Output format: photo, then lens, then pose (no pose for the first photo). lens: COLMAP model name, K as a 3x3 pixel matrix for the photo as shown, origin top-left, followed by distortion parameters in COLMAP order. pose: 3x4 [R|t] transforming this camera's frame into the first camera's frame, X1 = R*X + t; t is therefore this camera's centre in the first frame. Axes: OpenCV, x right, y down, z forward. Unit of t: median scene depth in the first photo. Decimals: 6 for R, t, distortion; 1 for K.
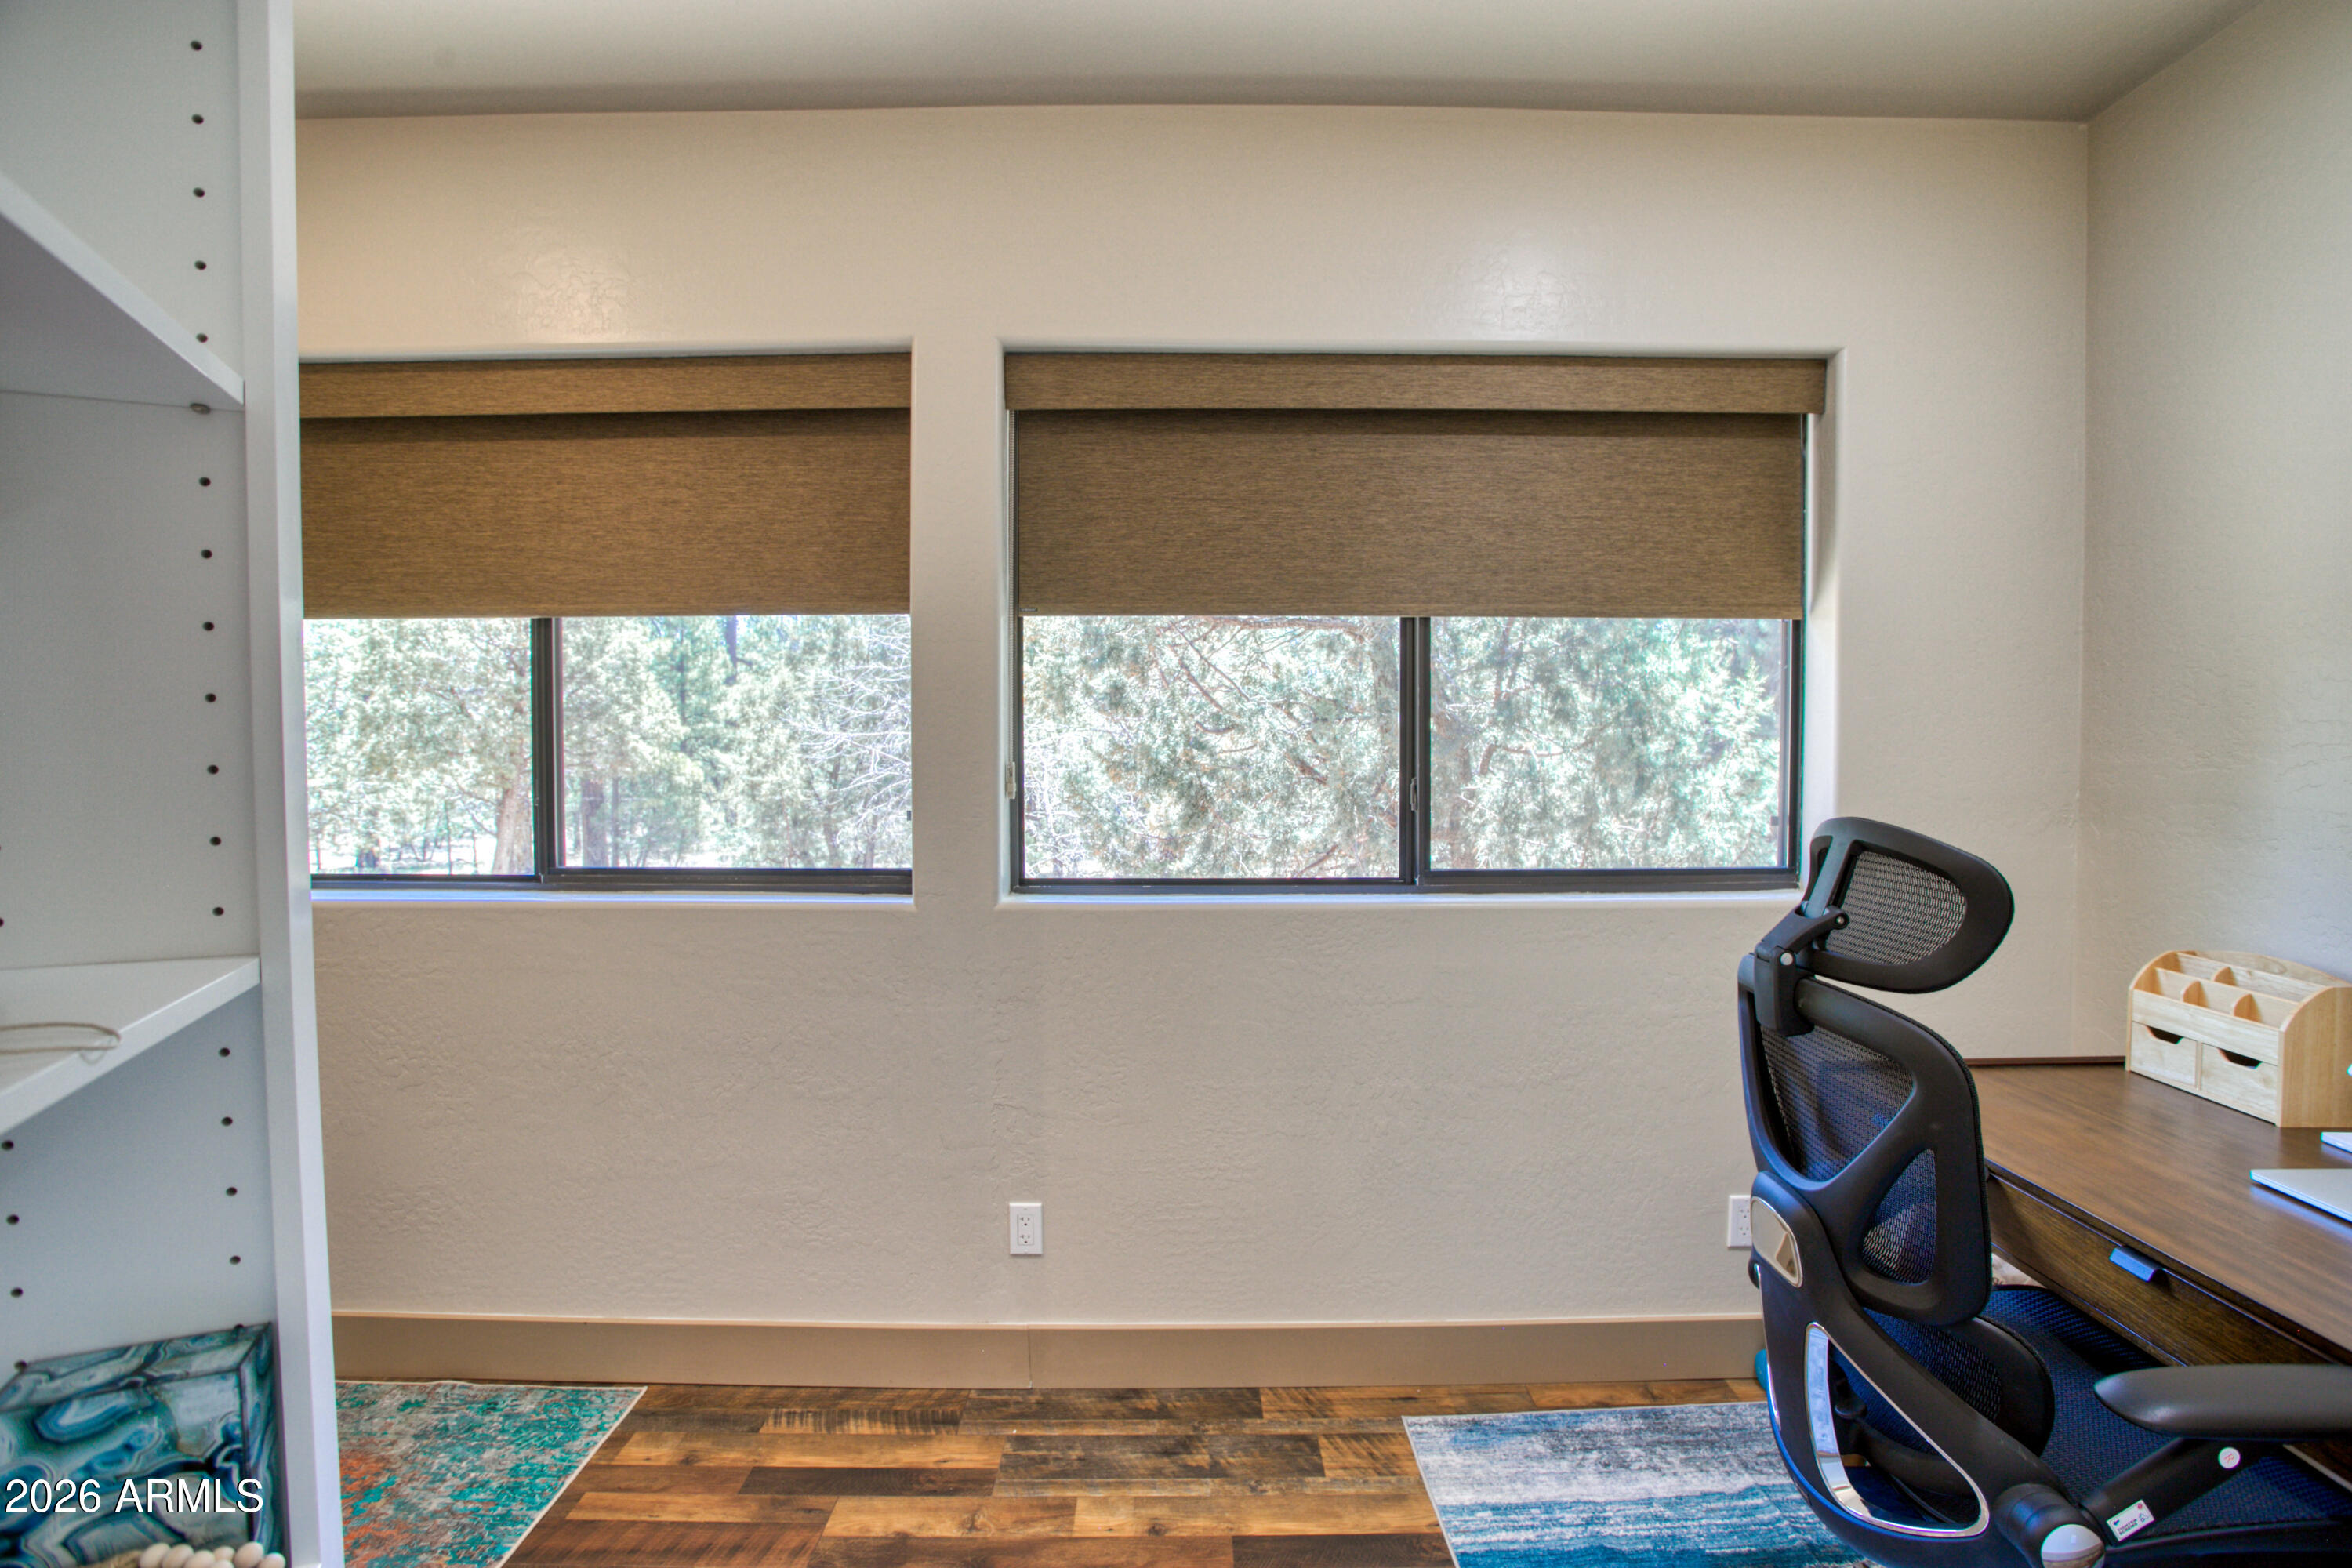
lens RADIAL K [[1111.8, 0, 1185.4], [0, 1111.8, 828.0], [0, 0, 1]] dist [-0.085259, 0.044217]
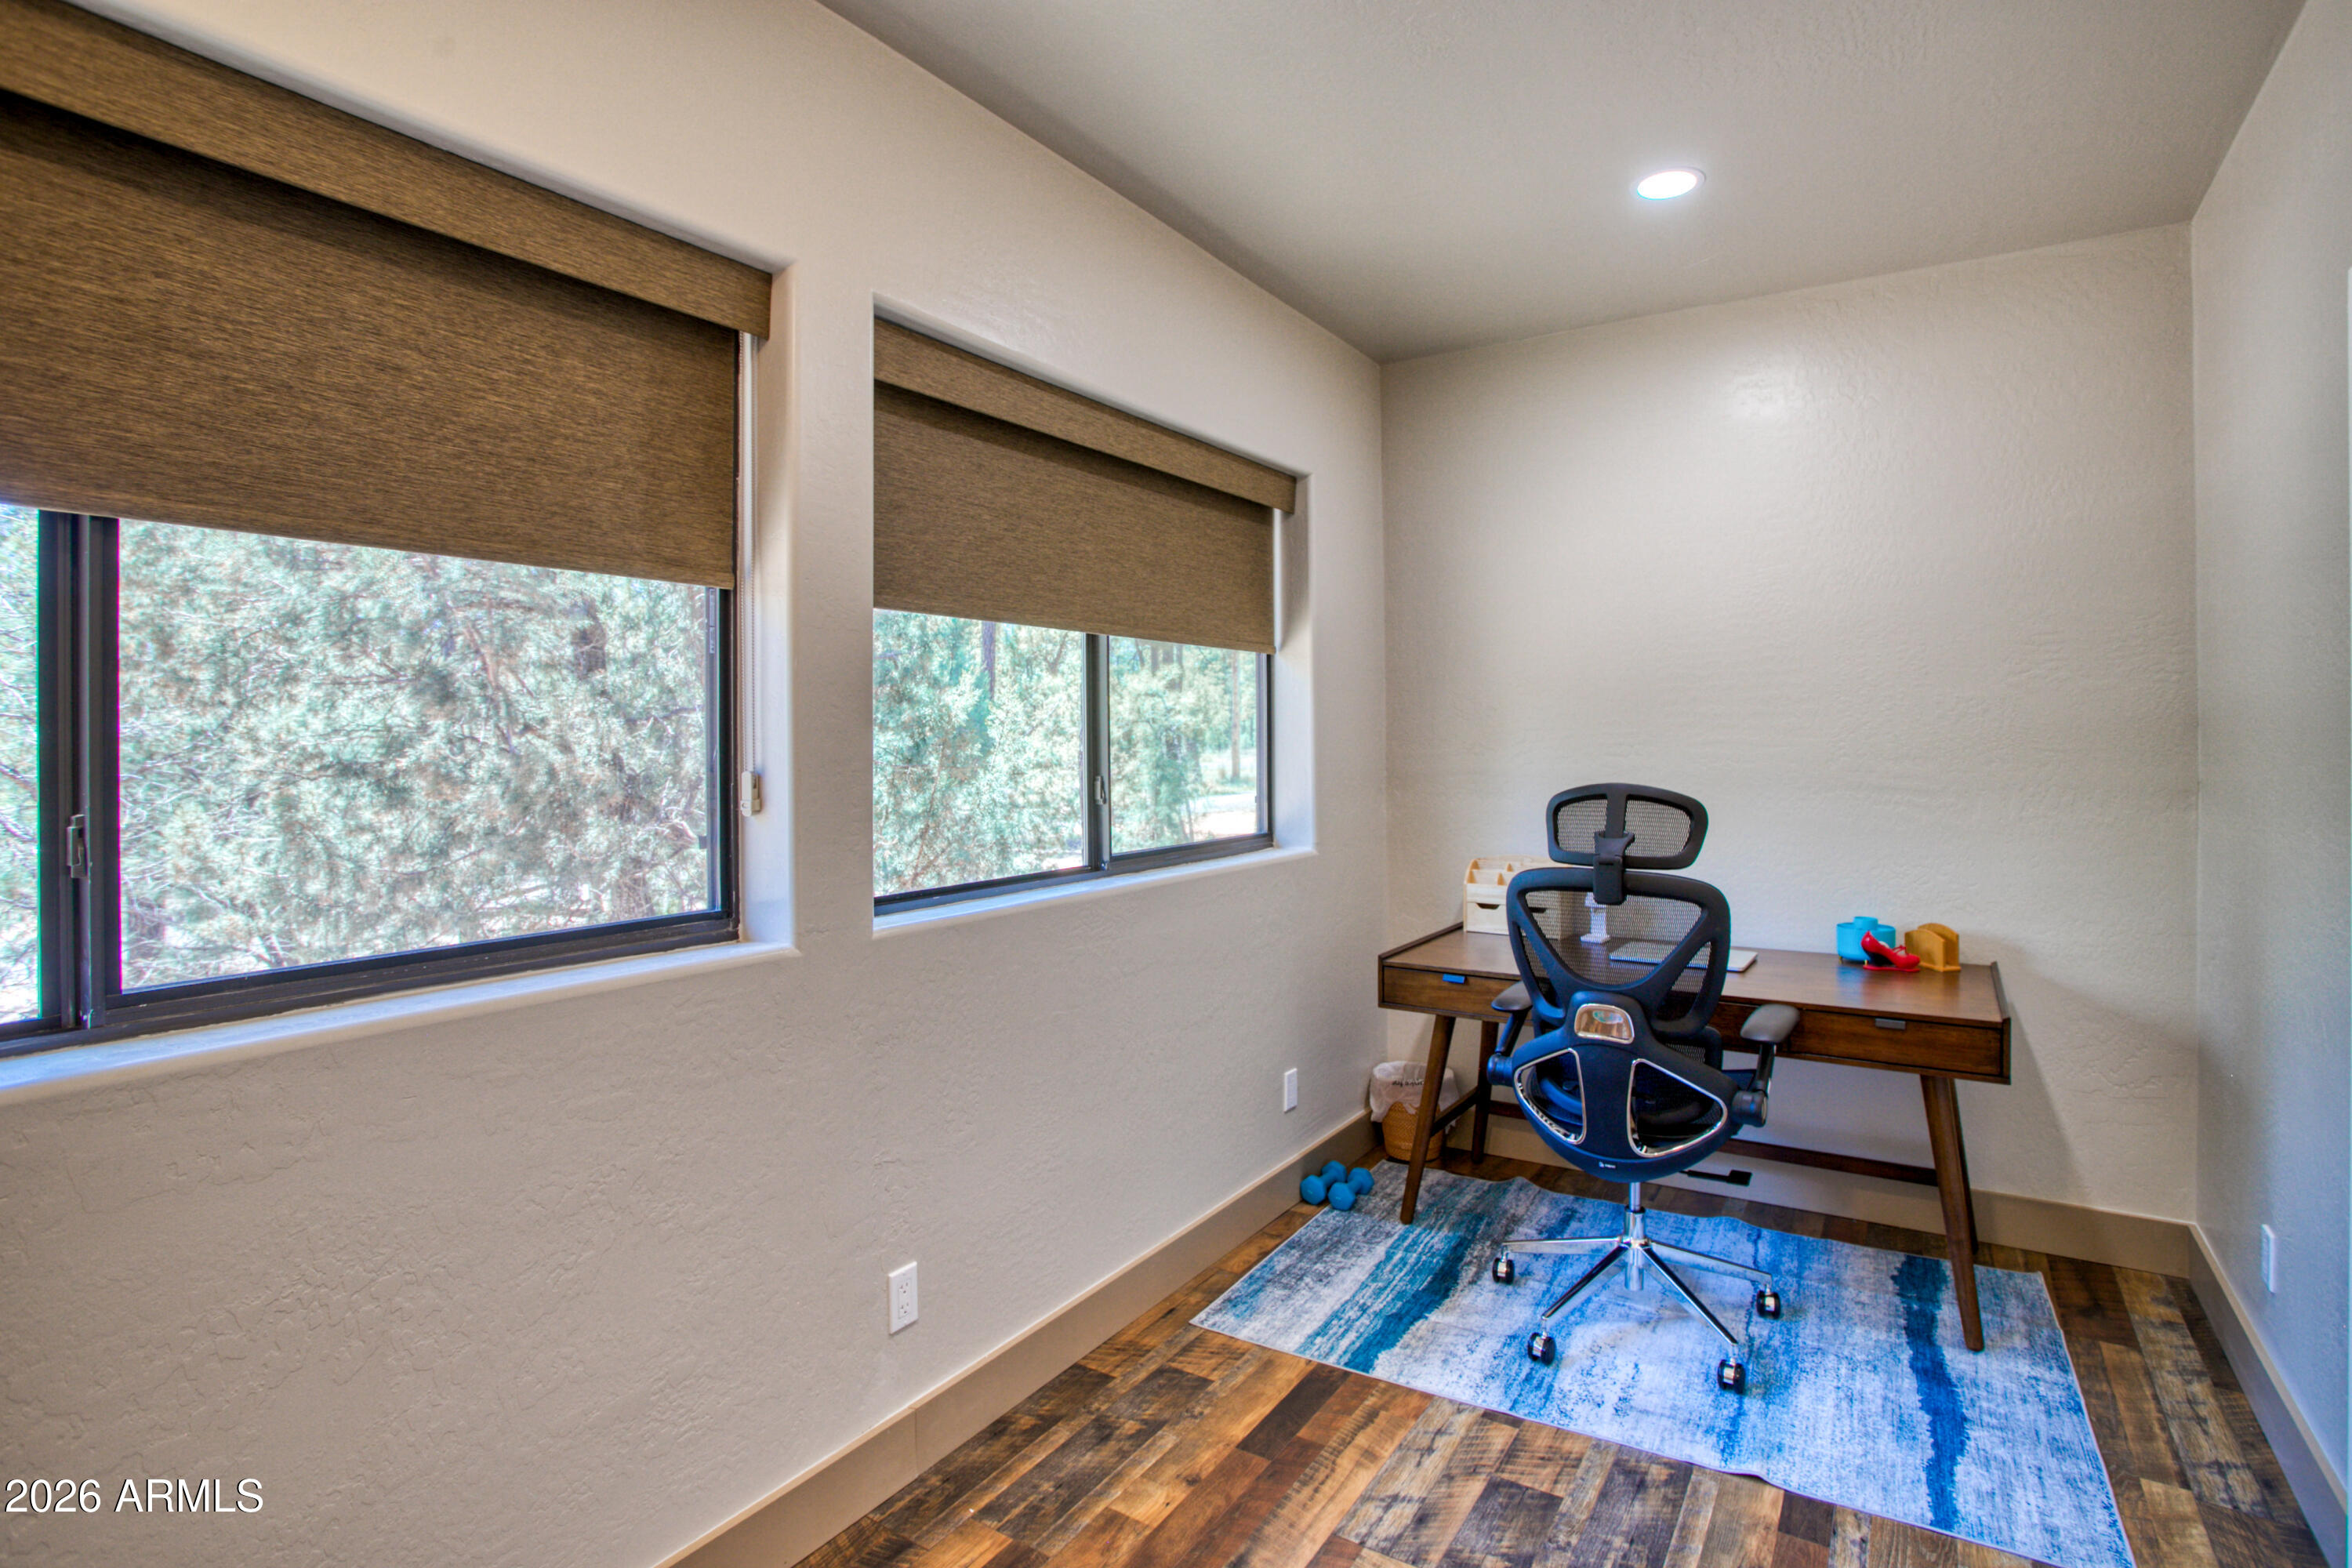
lens RADIAL K [[1145.4, 0, 1185.0], [0, 1145.4, 778.8], [0, 0, 1]] dist [-0.075083, 0.030141]
pose [[0.557017, -0.031901, 0.829888, -0.770347], [0.066307, 0.997780, -0.006150, -0.030930], [-0.827850, 0.058453, 0.557896, 0.289615]]
